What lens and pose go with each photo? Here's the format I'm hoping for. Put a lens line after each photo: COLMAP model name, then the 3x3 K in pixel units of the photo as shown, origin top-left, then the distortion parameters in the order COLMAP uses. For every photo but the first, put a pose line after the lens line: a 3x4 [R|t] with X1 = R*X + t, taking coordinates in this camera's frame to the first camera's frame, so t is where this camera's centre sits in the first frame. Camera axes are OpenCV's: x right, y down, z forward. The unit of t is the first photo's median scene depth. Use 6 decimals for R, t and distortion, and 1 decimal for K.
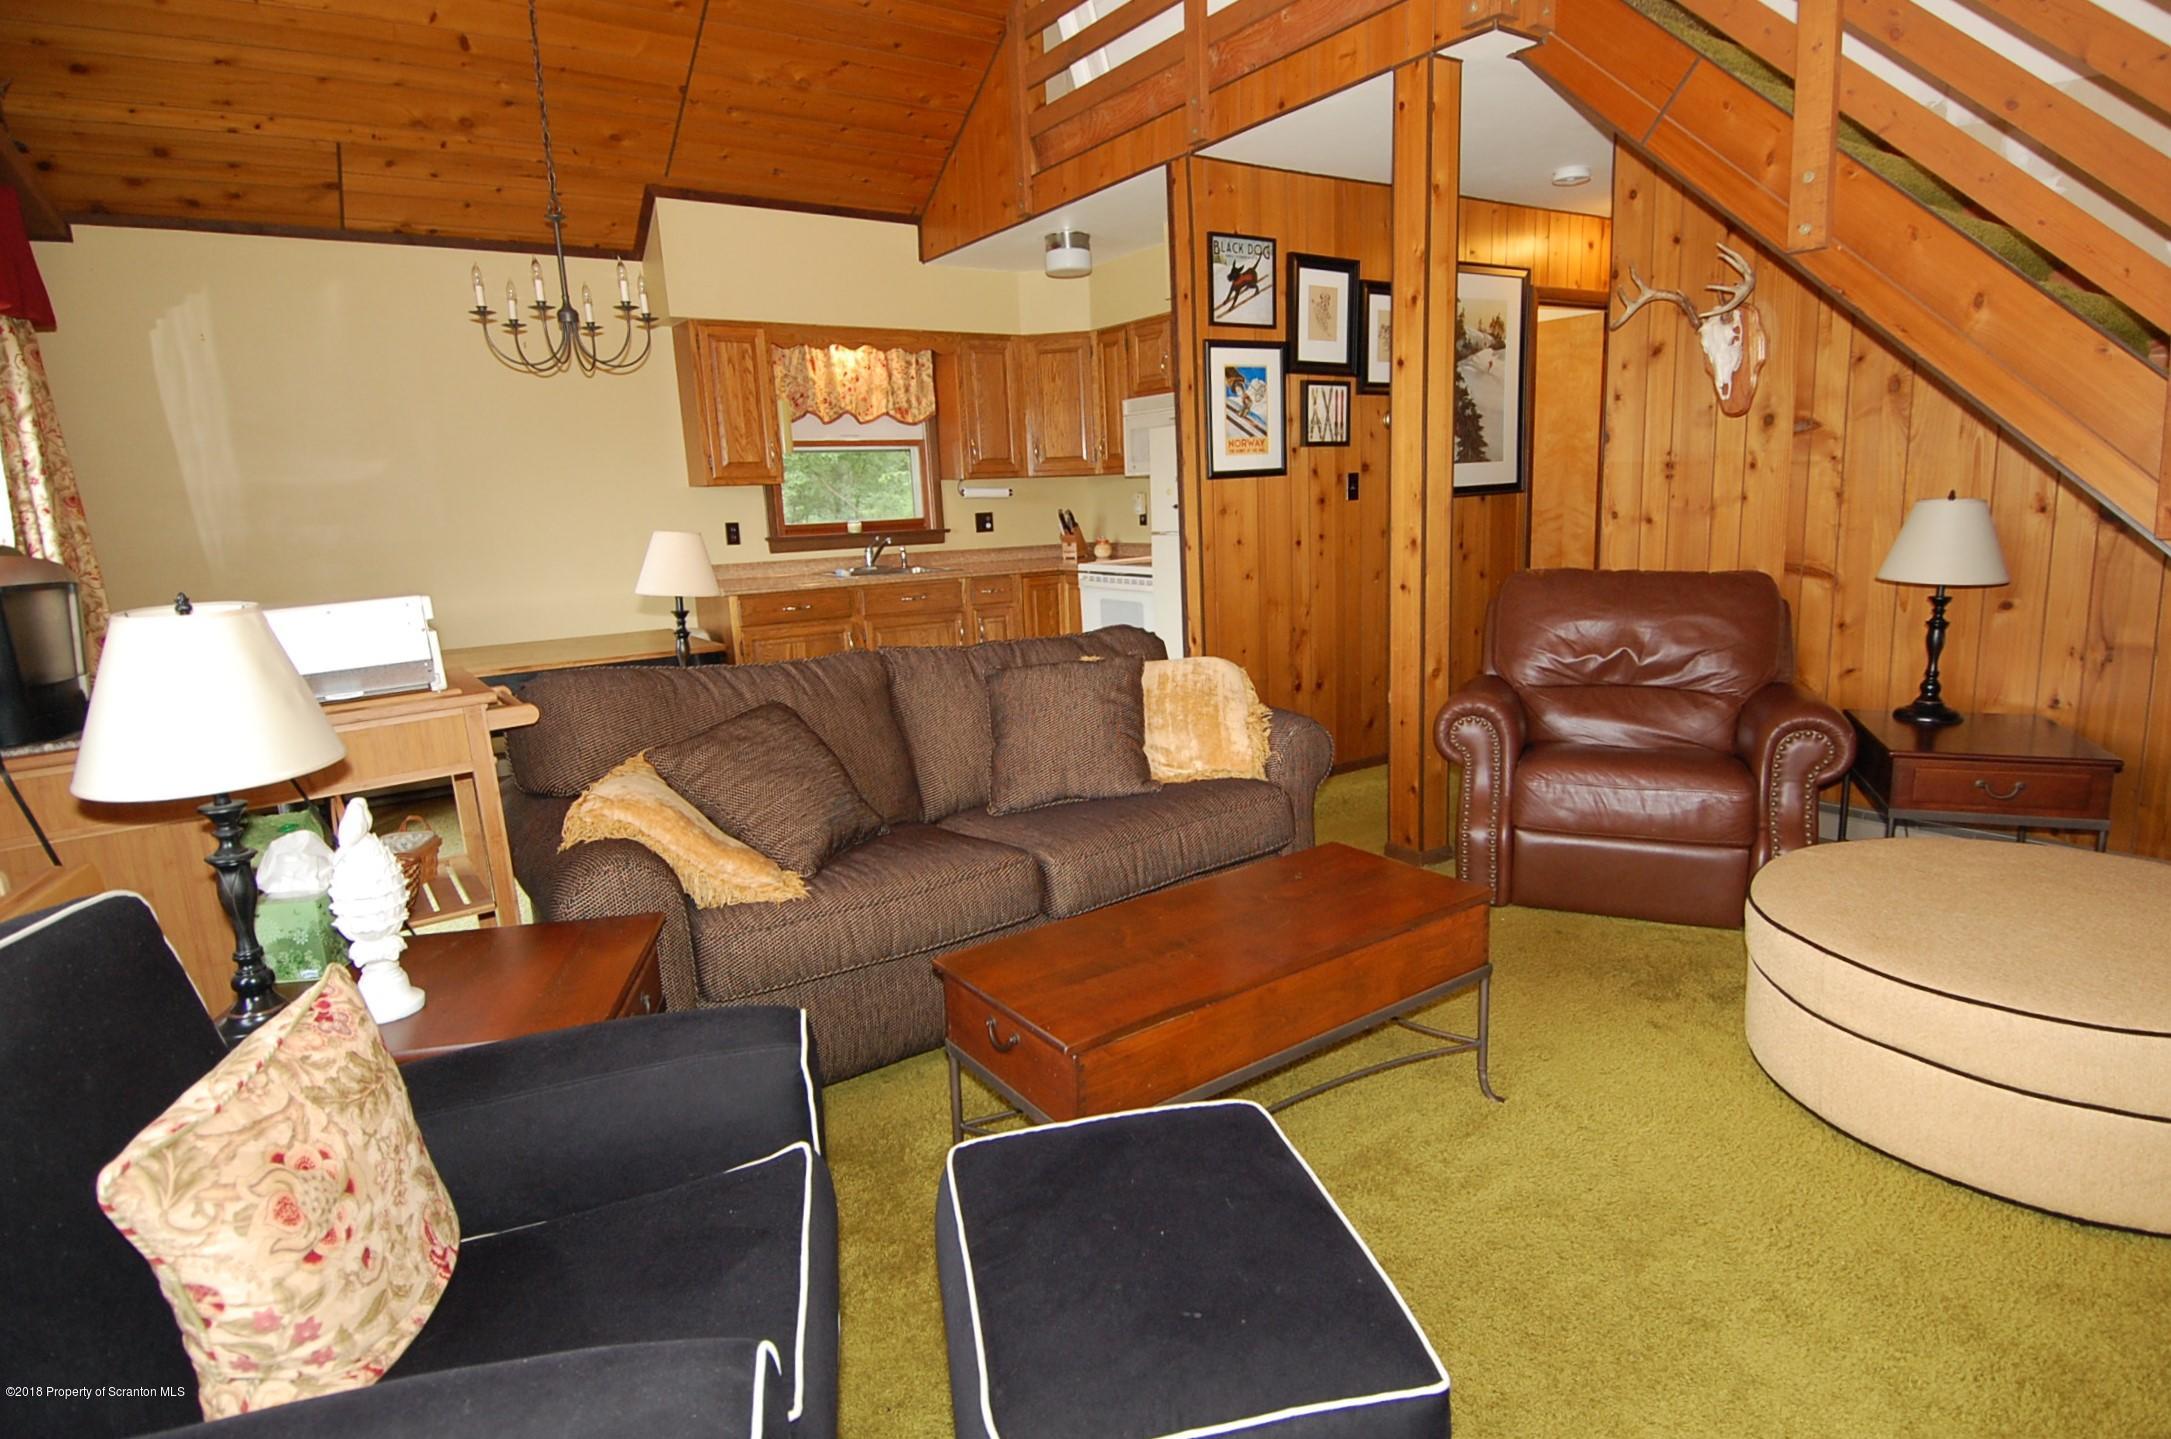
lens RADIAL K [[1152.3, 0, 1197.0], [0, 1152.3, 710.1], [0, 0, 1]] dist [-0.002534, -0.017808]
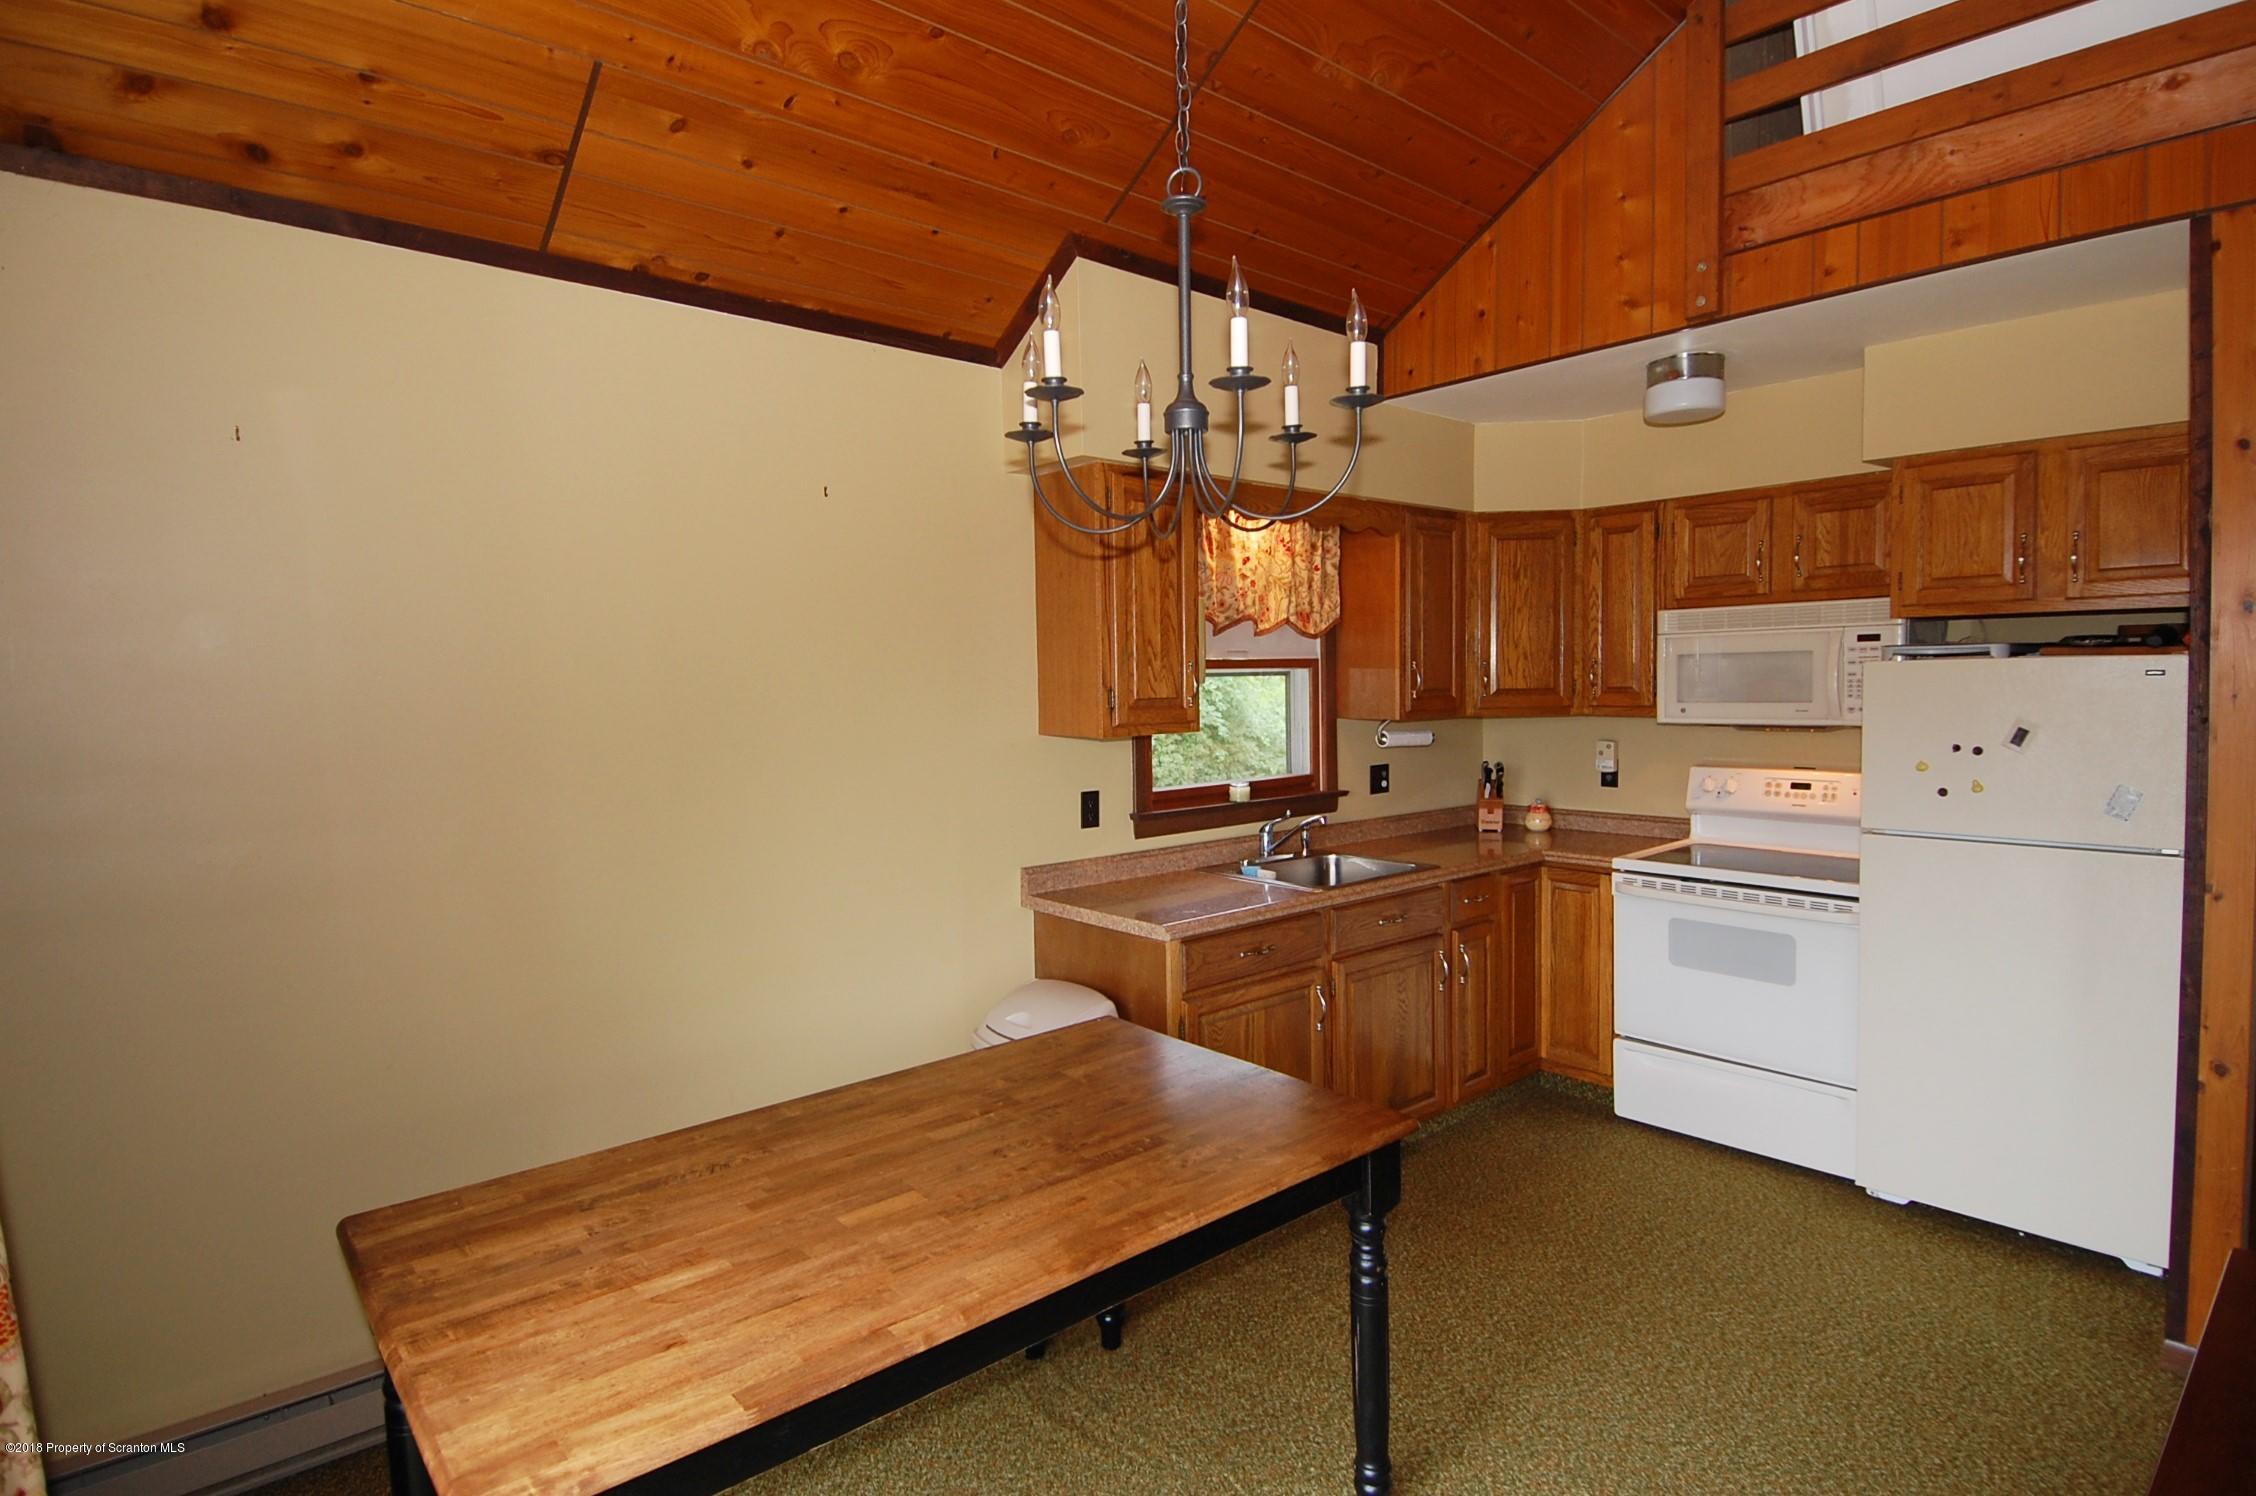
lens RADIAL K [[1147.1, 0, 1218.6], [0, 1147.1, 737.9], [0, 0, 1]] dist [0.001488, -0.012306]
pose [[0.996204, 0.017954, 0.085176, -0.365436], [-0.005968, 0.990283, -0.138939, -0.100758], [-0.086843, 0.137903, 0.986631, 0.370139]]
